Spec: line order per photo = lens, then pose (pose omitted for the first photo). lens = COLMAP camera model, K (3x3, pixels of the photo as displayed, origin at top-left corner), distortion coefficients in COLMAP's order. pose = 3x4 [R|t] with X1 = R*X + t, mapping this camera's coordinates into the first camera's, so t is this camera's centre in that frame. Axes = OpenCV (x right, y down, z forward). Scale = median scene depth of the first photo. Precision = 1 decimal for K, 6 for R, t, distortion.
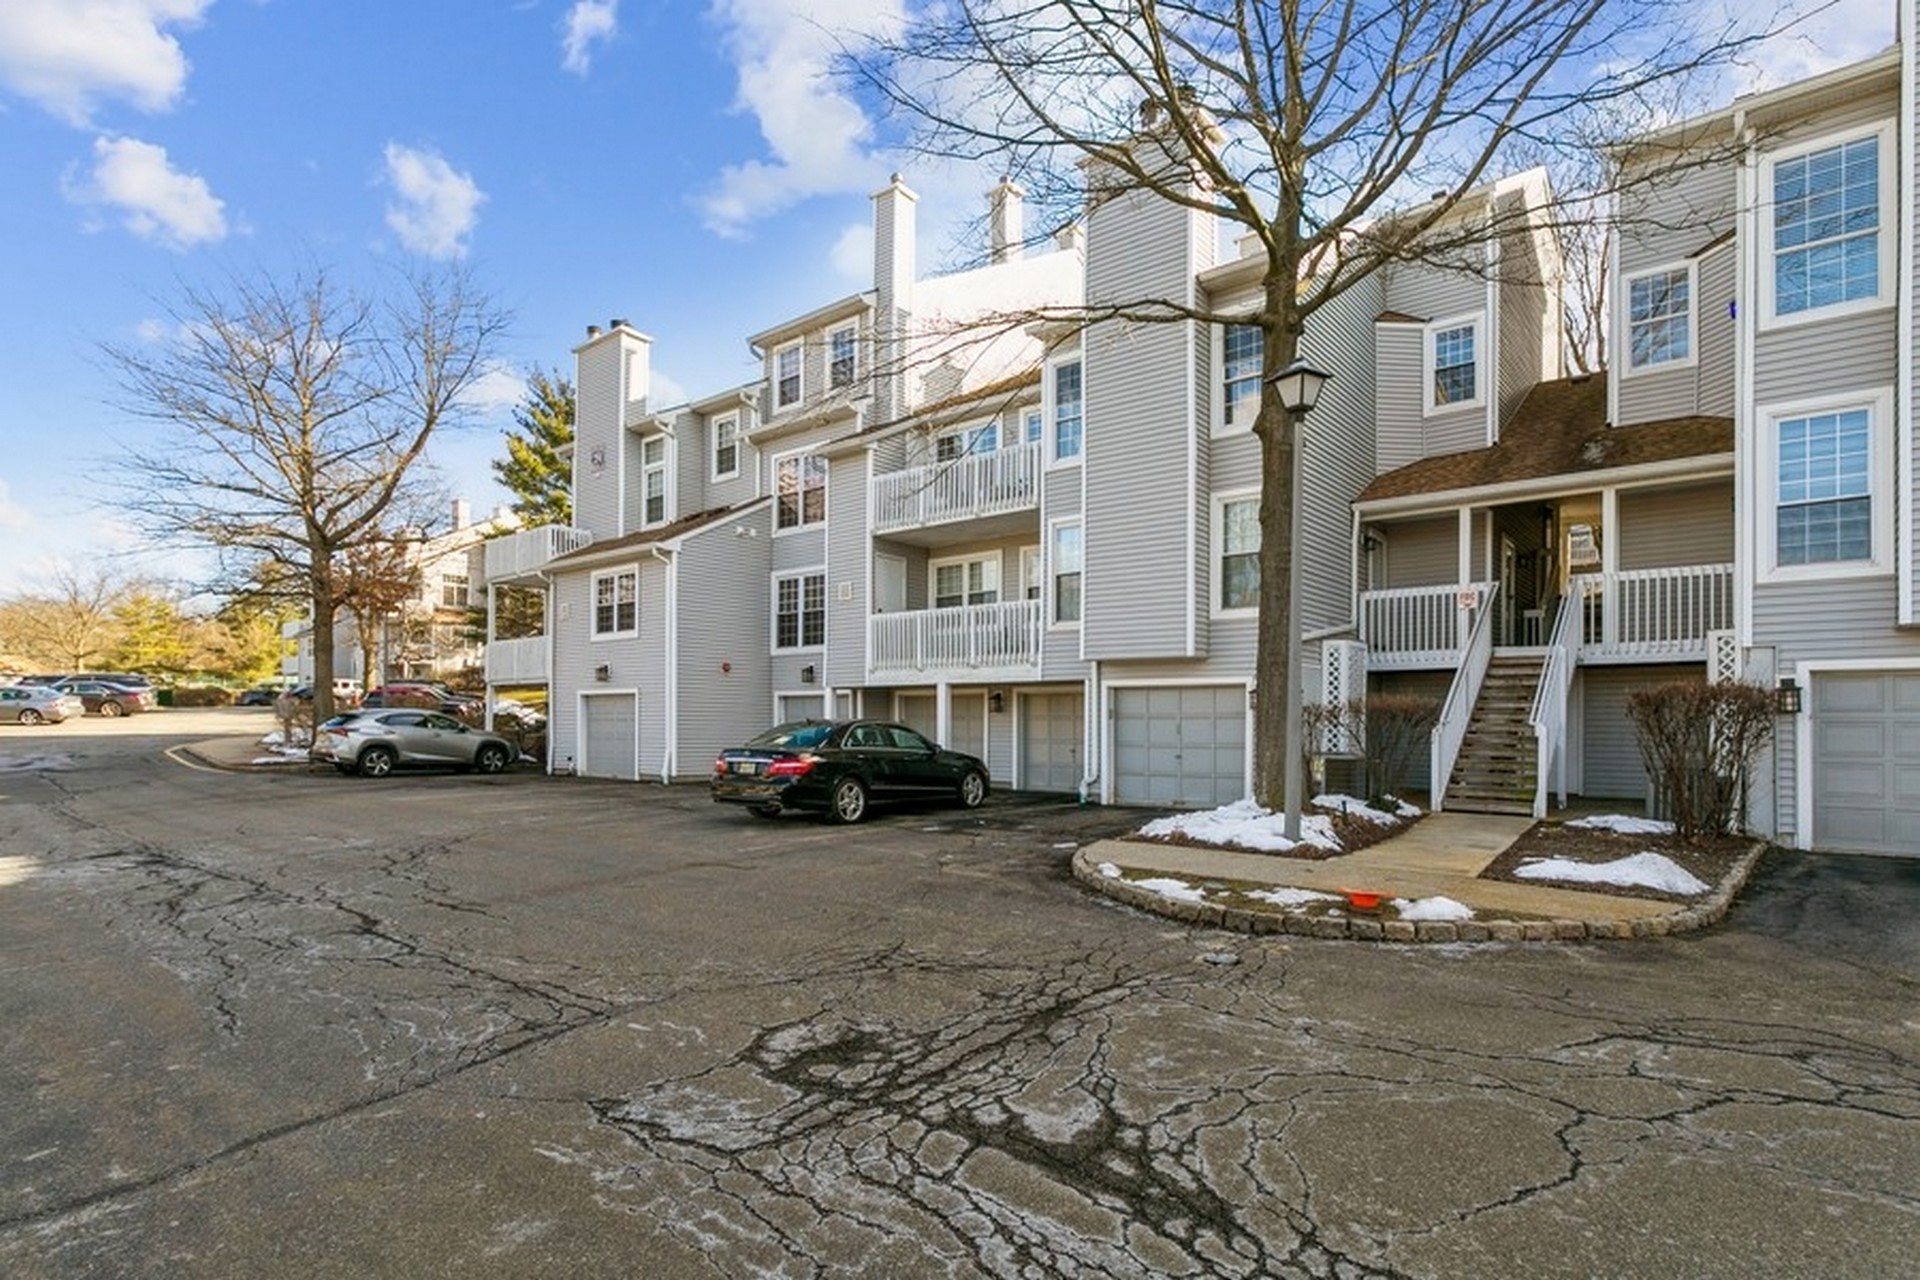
lens RADIAL K [[932.4, 0, 957.2], [0, 932.4, 715.9], [0, 0, 1]] dist [0.004552, -0.000135]
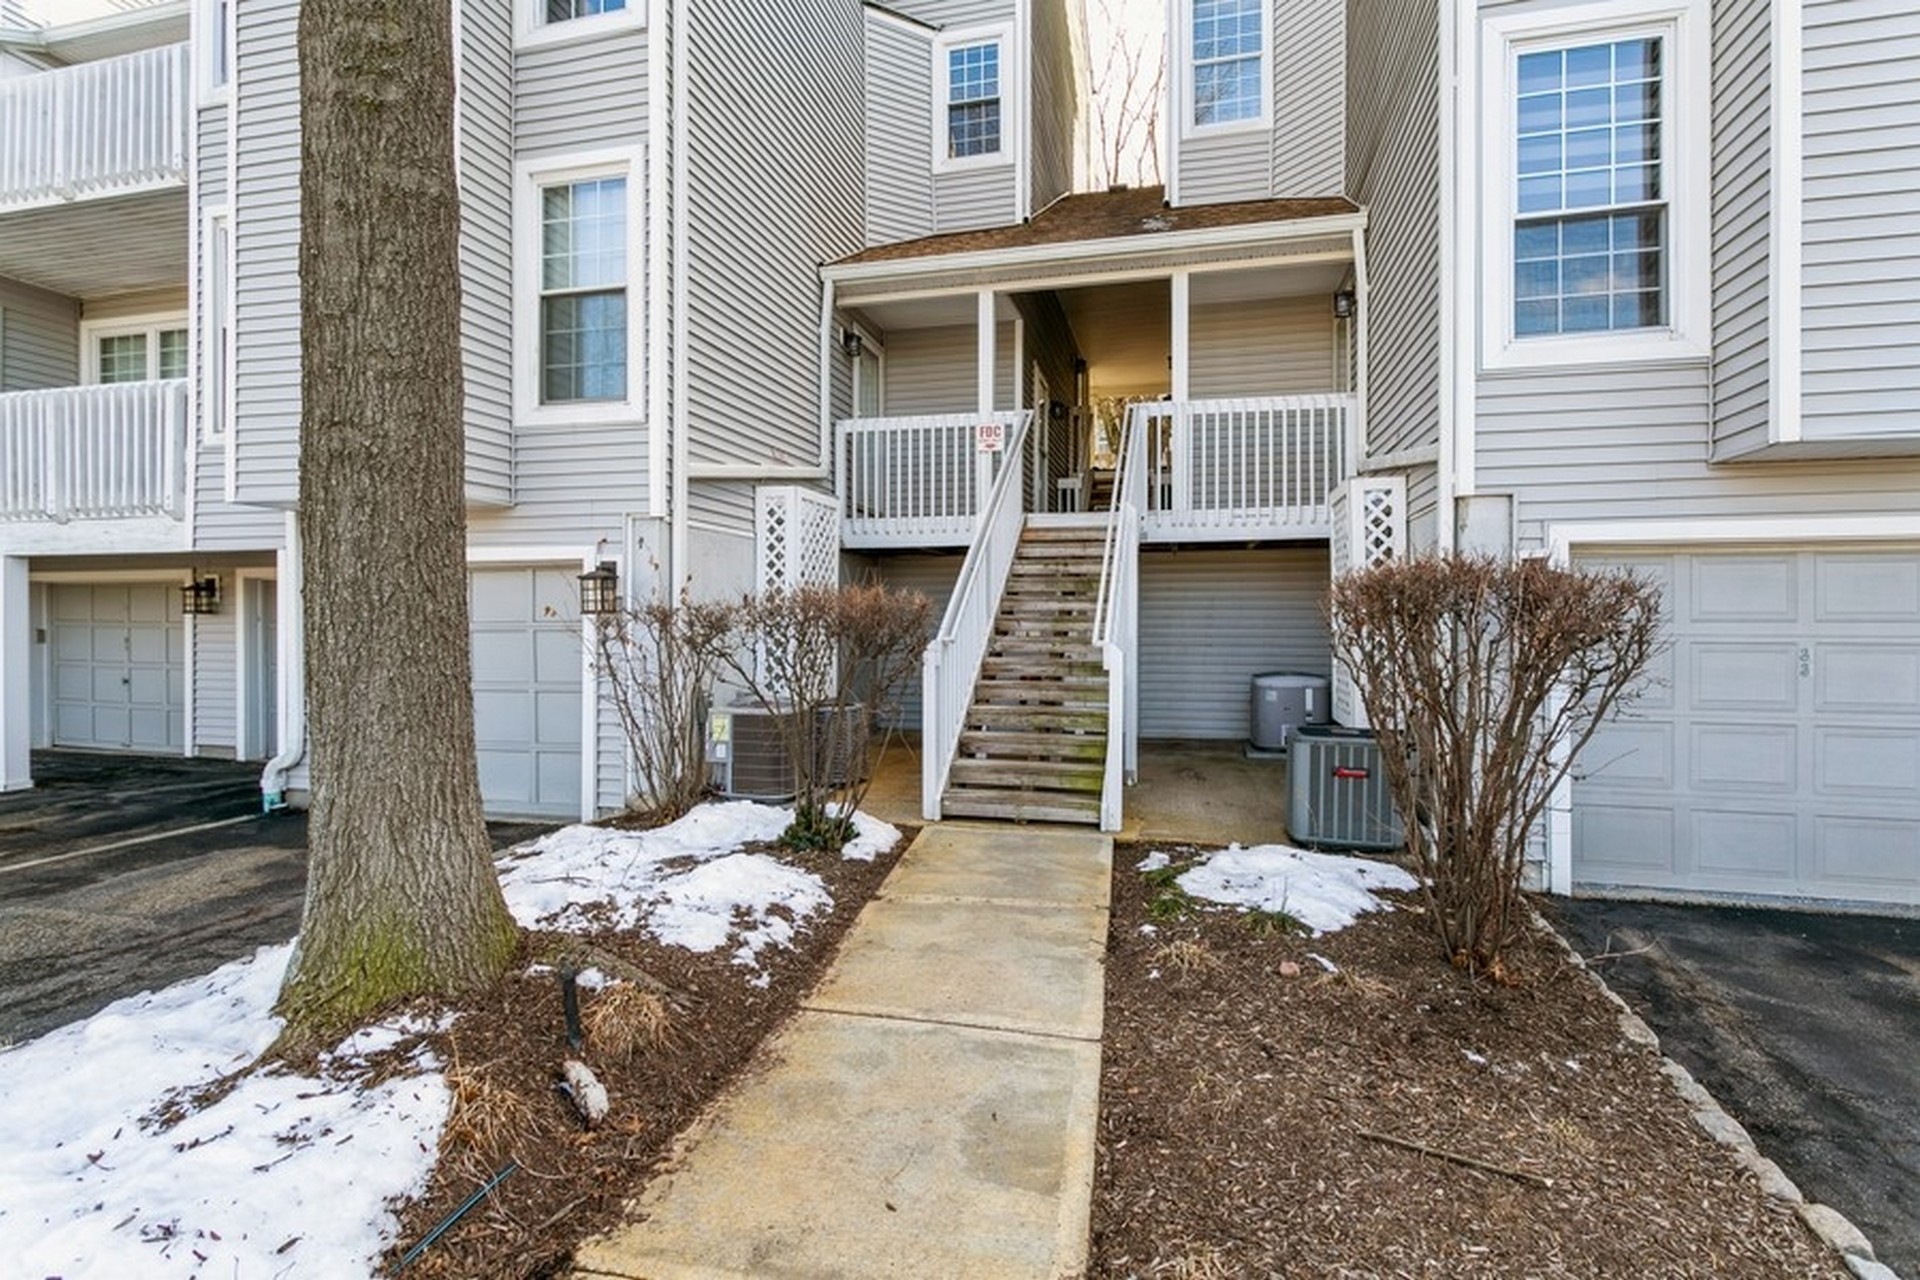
lens RADIAL K [[932.4, 0, 956.8], [0, 932.4, 625.6], [0, 0, 1]] dist [0.004552, -0.000135]
pose [[0.896769, -0.008257, 0.442421, 0.253266], [0.001483, 0.999876, 0.015653, -0.007460], [-0.442496, -0.013381, 0.896671, 0.454855]]
